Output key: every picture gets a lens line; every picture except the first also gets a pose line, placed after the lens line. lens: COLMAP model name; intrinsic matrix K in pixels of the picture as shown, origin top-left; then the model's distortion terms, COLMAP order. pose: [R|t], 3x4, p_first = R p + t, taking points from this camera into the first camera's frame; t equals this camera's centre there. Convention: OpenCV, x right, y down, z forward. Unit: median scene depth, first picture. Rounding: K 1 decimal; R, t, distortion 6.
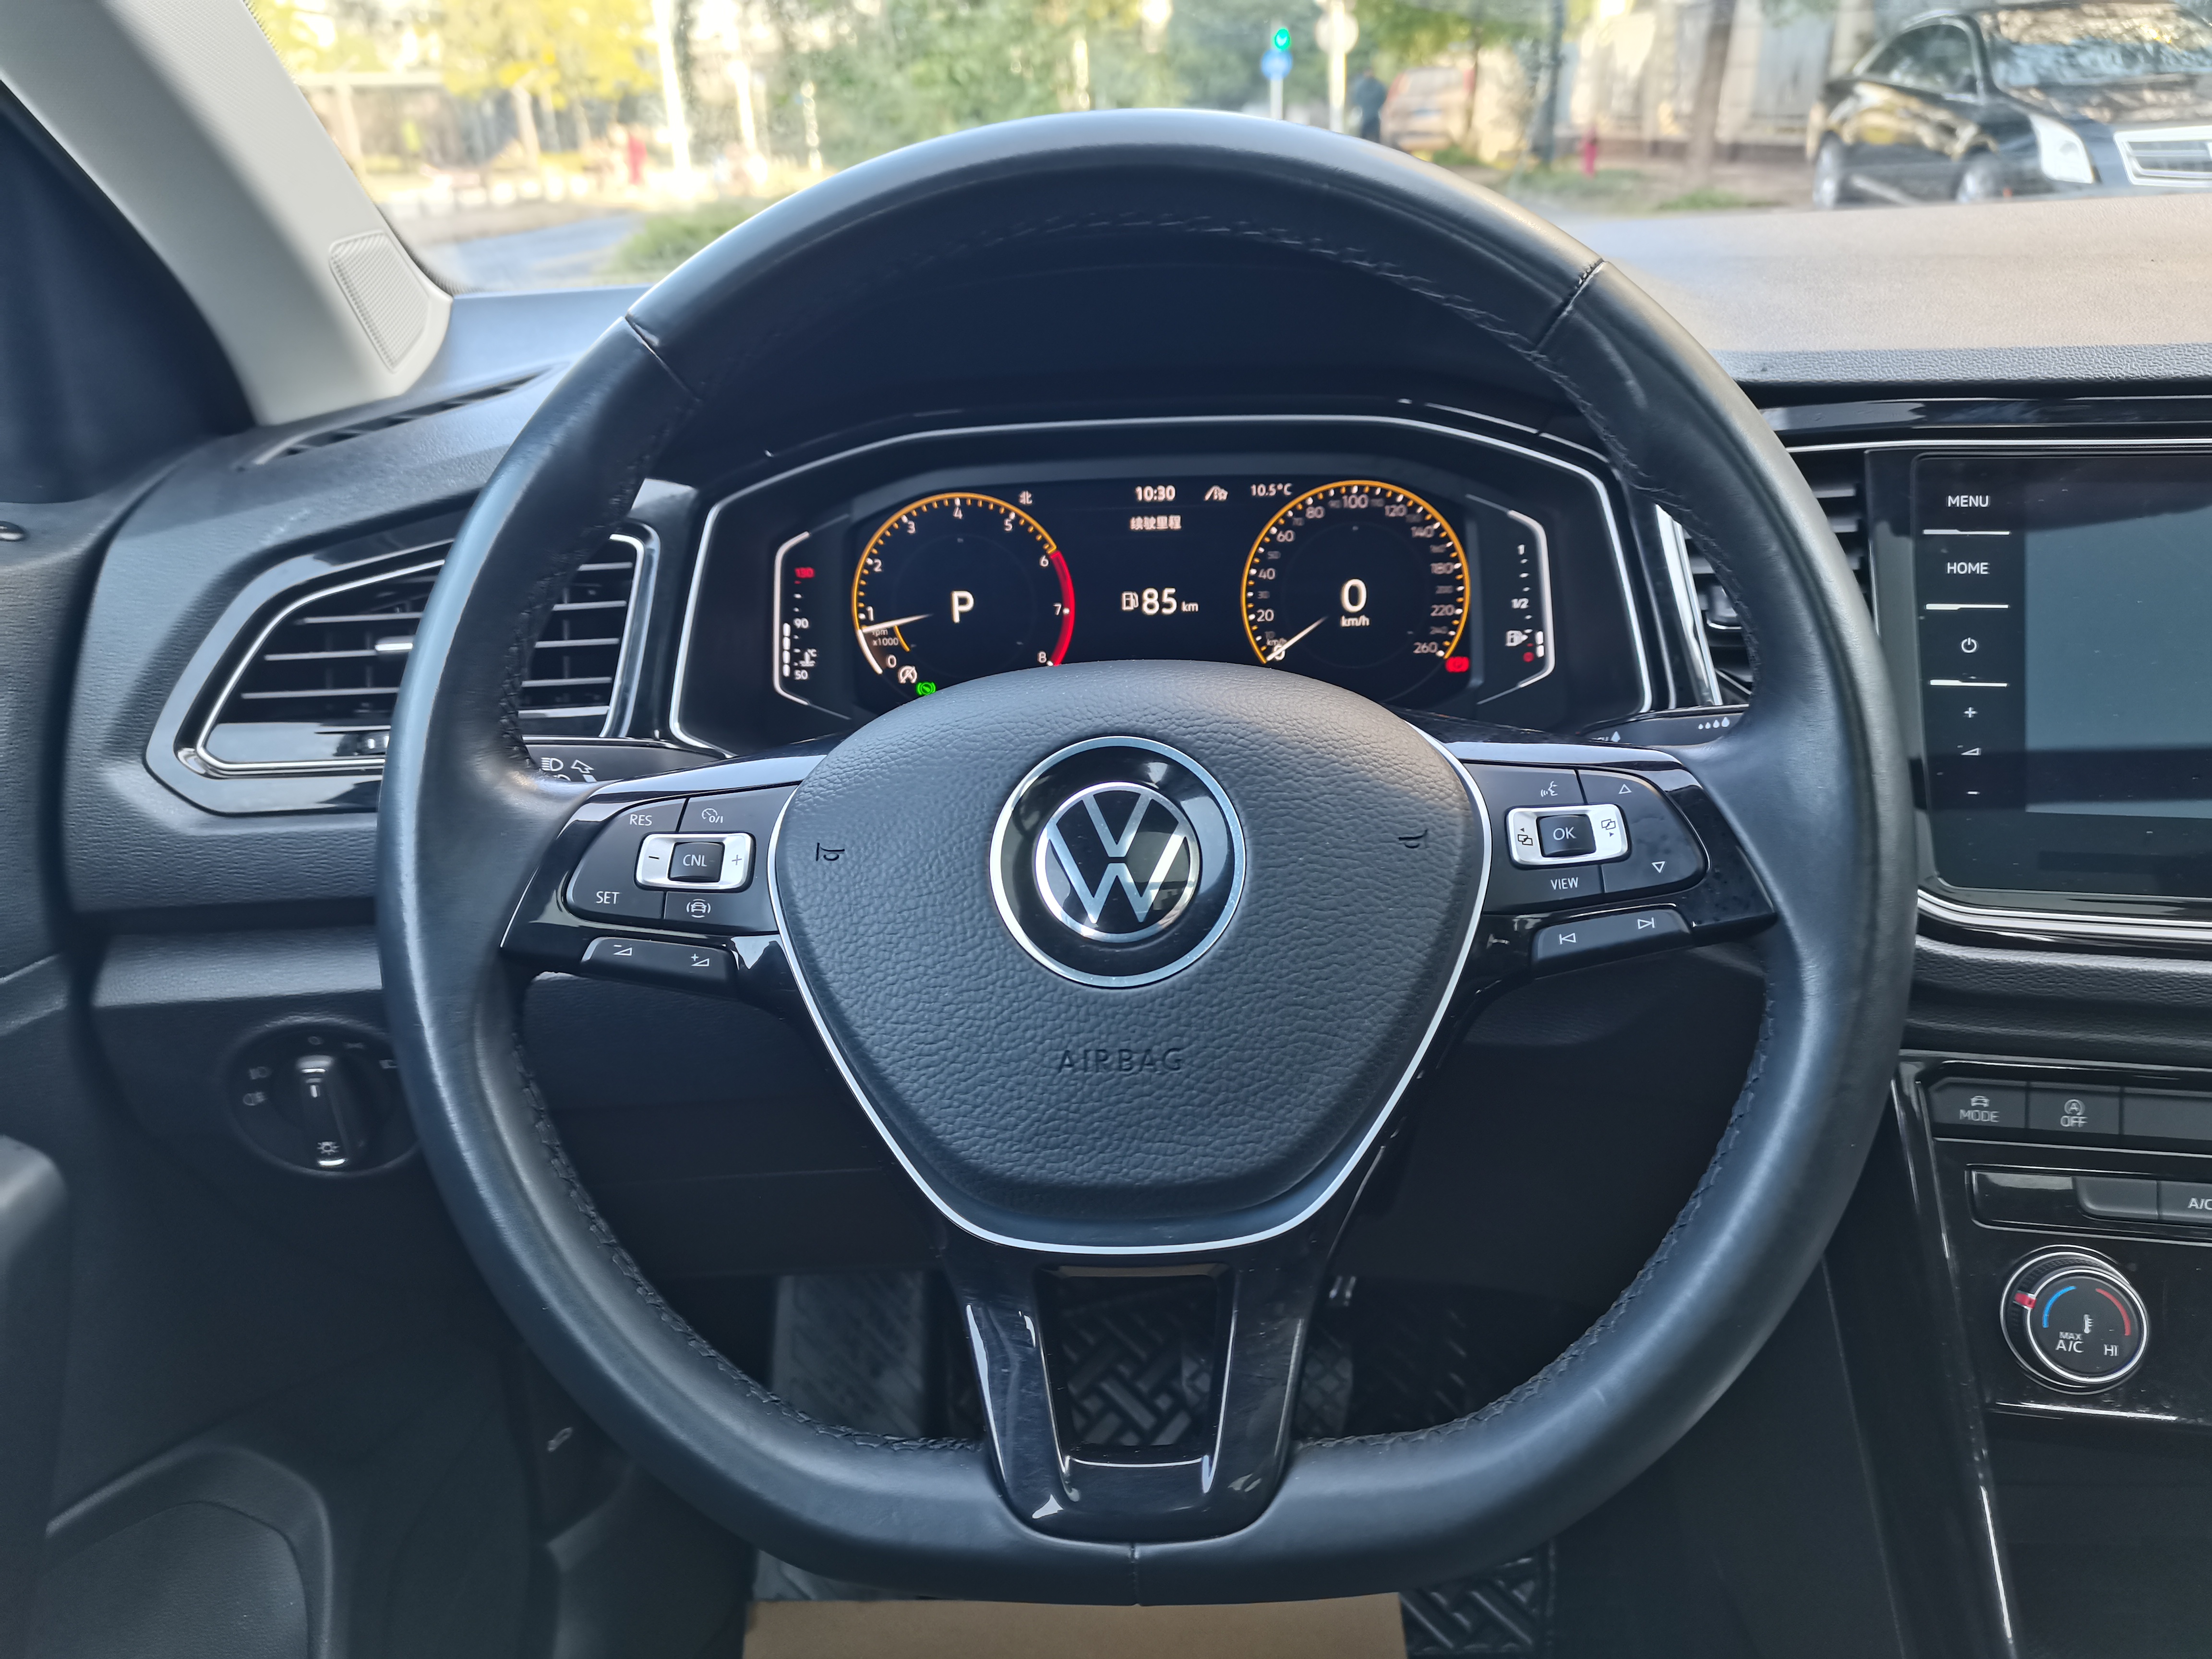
lens RADIAL K [[1686.5, 0, 1121.0], [0, 1686.5, 827.1], [0, 0, 1]] dist [0.043437, -0.062276]
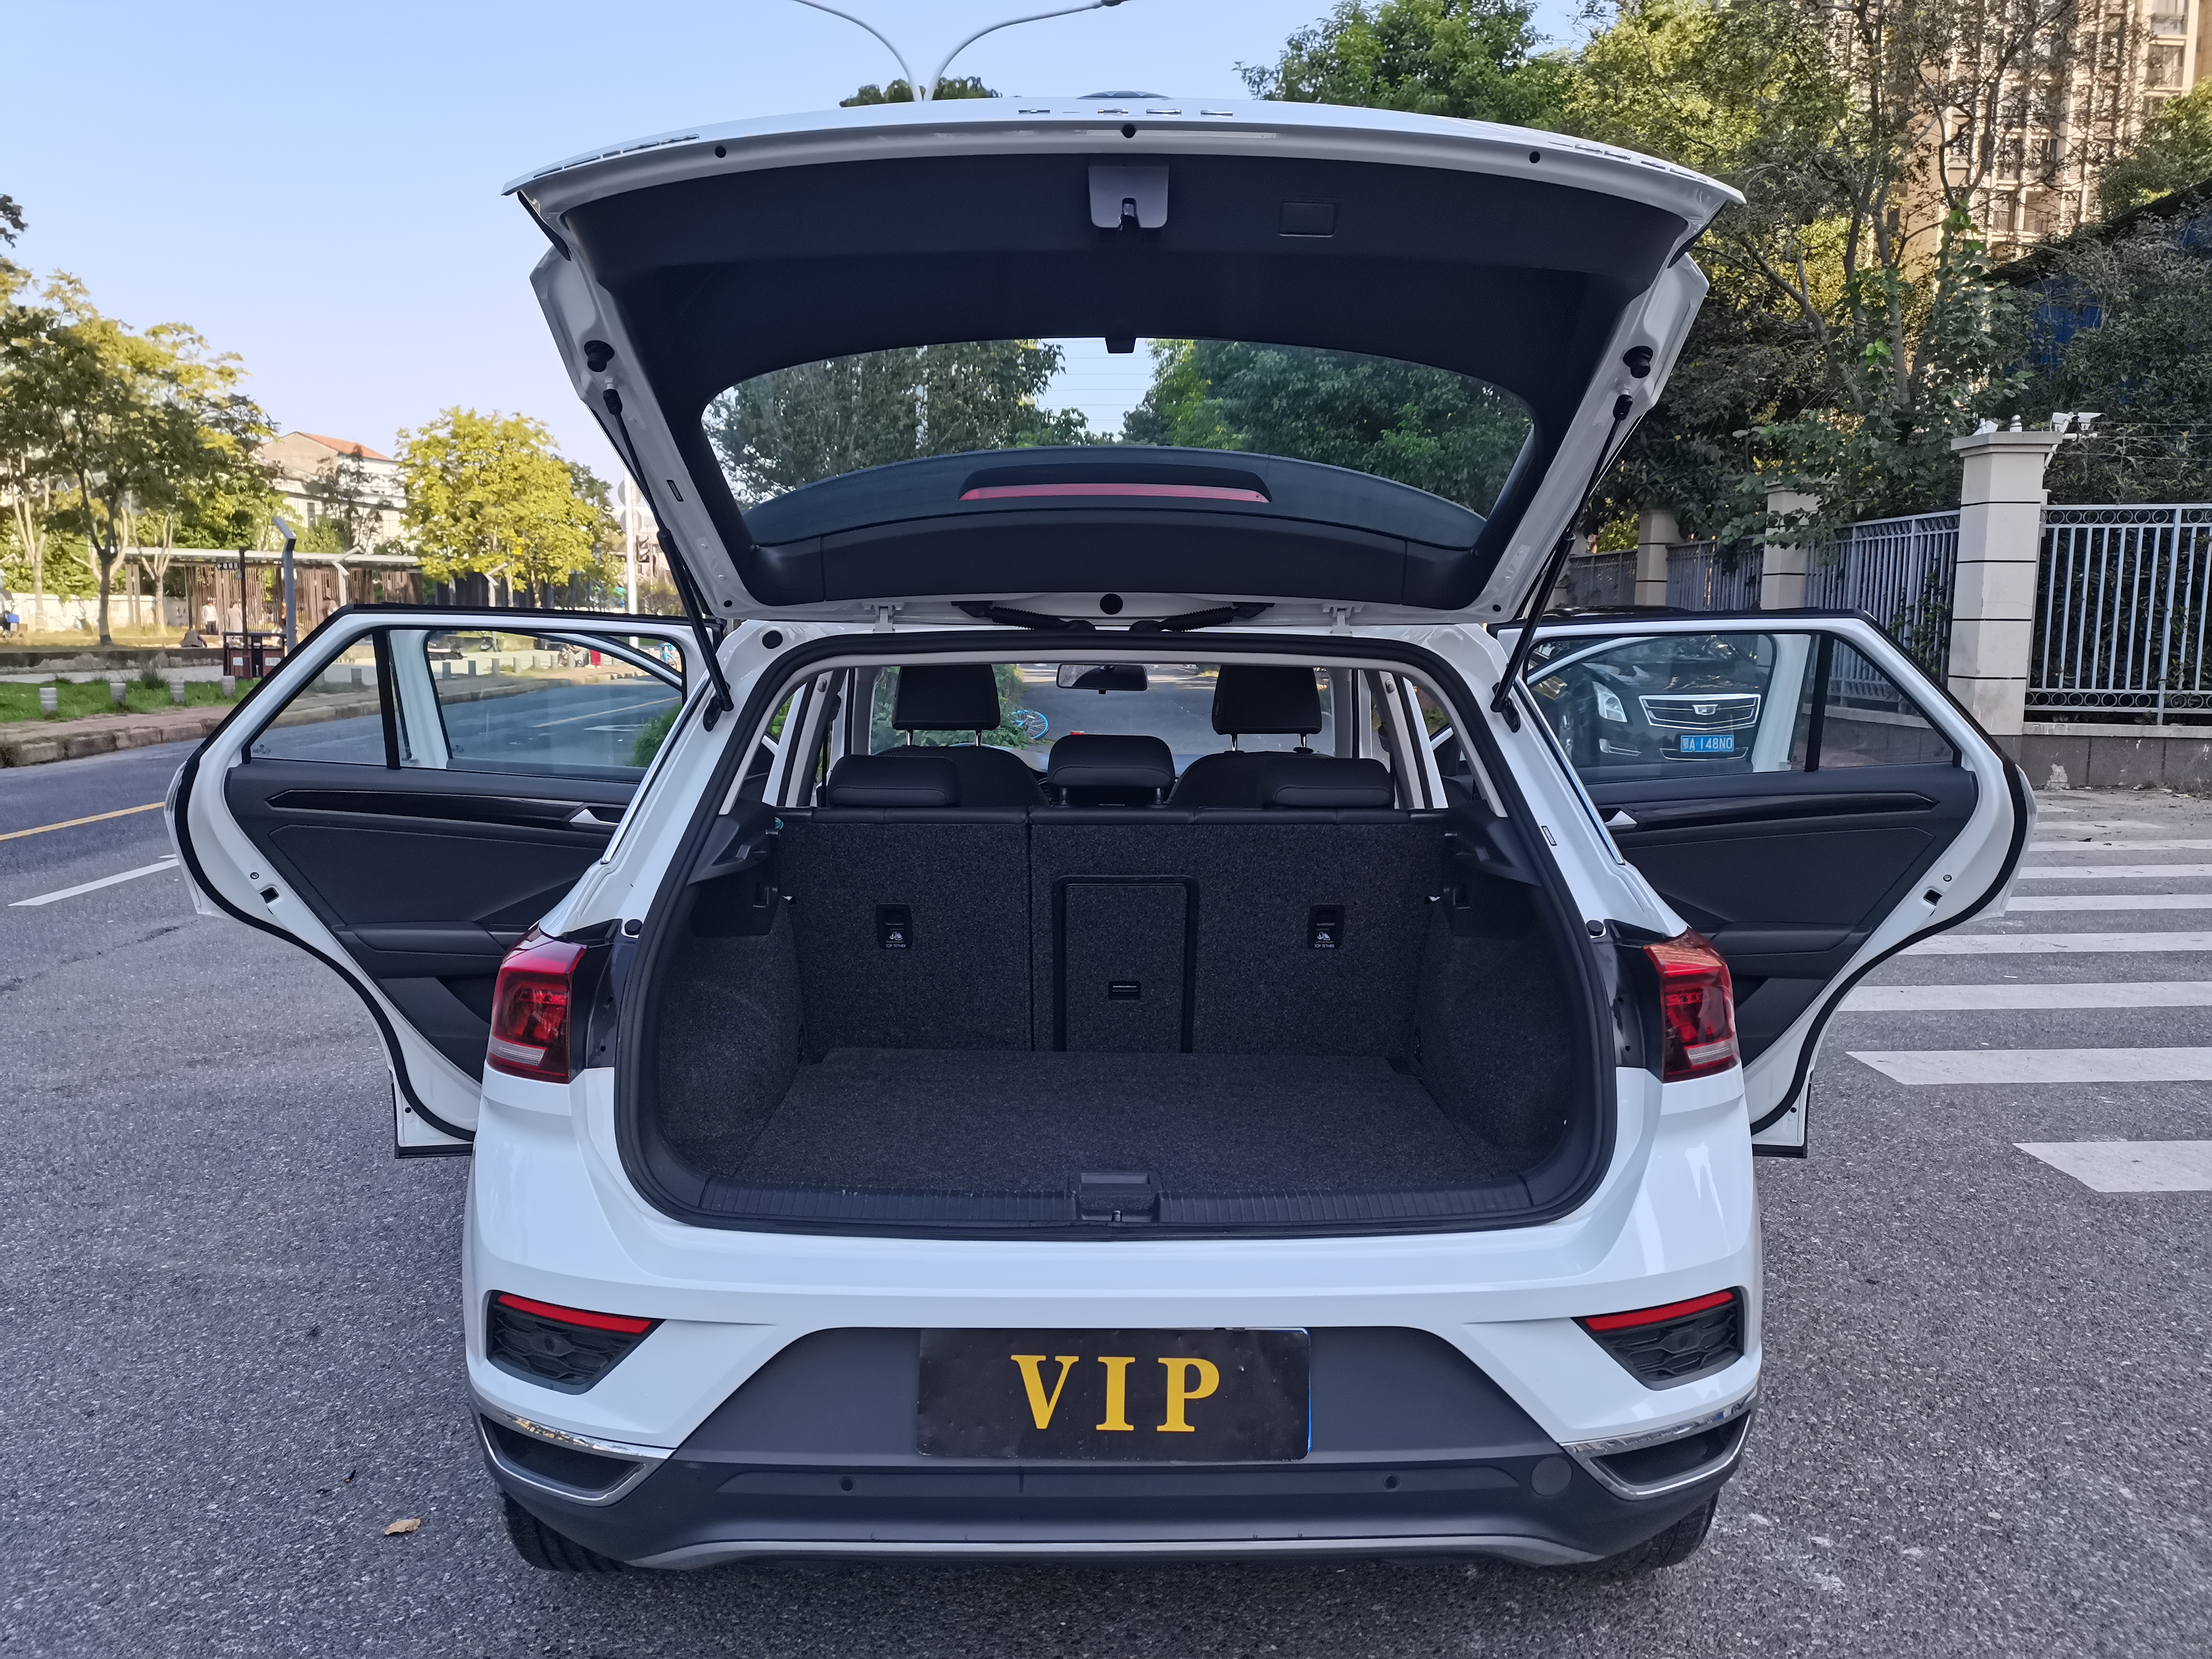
lens RADIAL K [[1642.5, 0, 1111.2], [0, 1642.5, 865.0], [0, 0, 1]] dist [0.079397, -0.083368]
pose [[0.997272, 0.039090, 0.062607, 0.166721], [-0.022547, 0.969035, -0.245893, 1.910245], [-0.070280, 0.243811, 0.967273, -5.887372]]
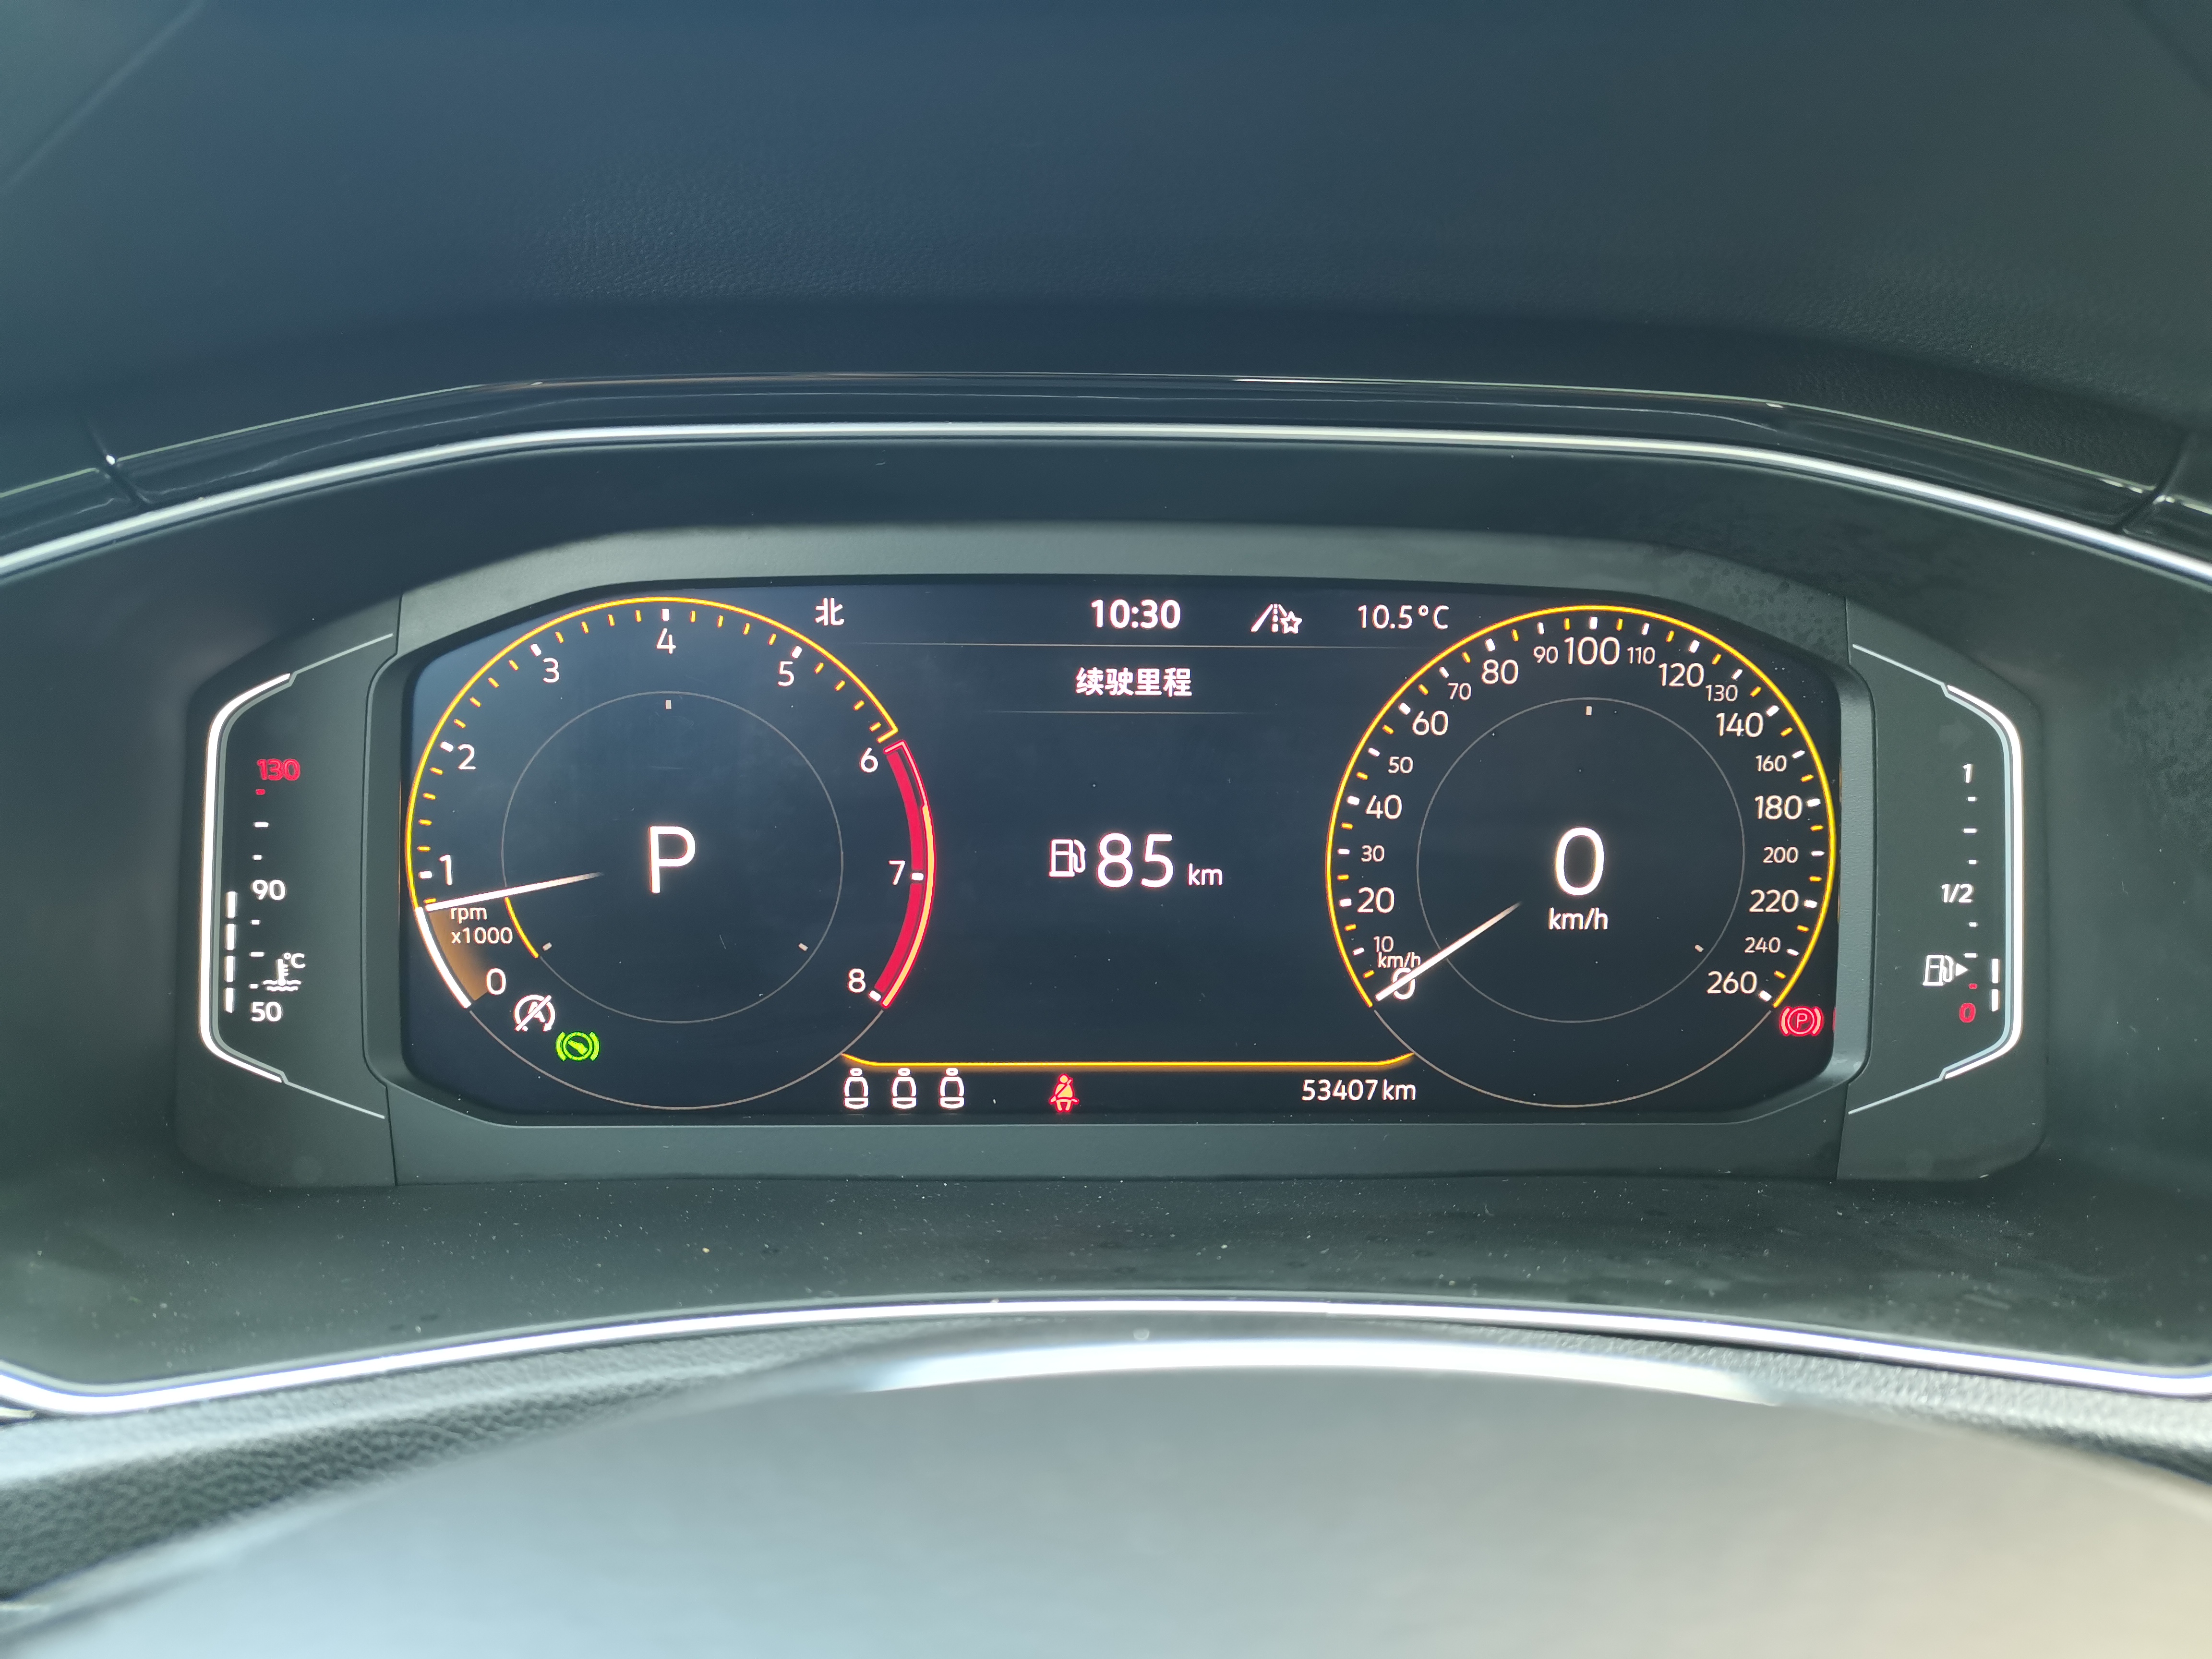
lens RADIAL K [[1686.5, 0, 1121.0], [0, 1686.5, 827.1], [0, 0, 1]] dist [0.043437, -0.062276]
pose [[0.994714, 0.027827, 0.098846, -0.023890], [-0.019475, 0.996236, -0.084472, -0.106367], [-0.100824, 0.082100, 0.991511, 0.574908]]
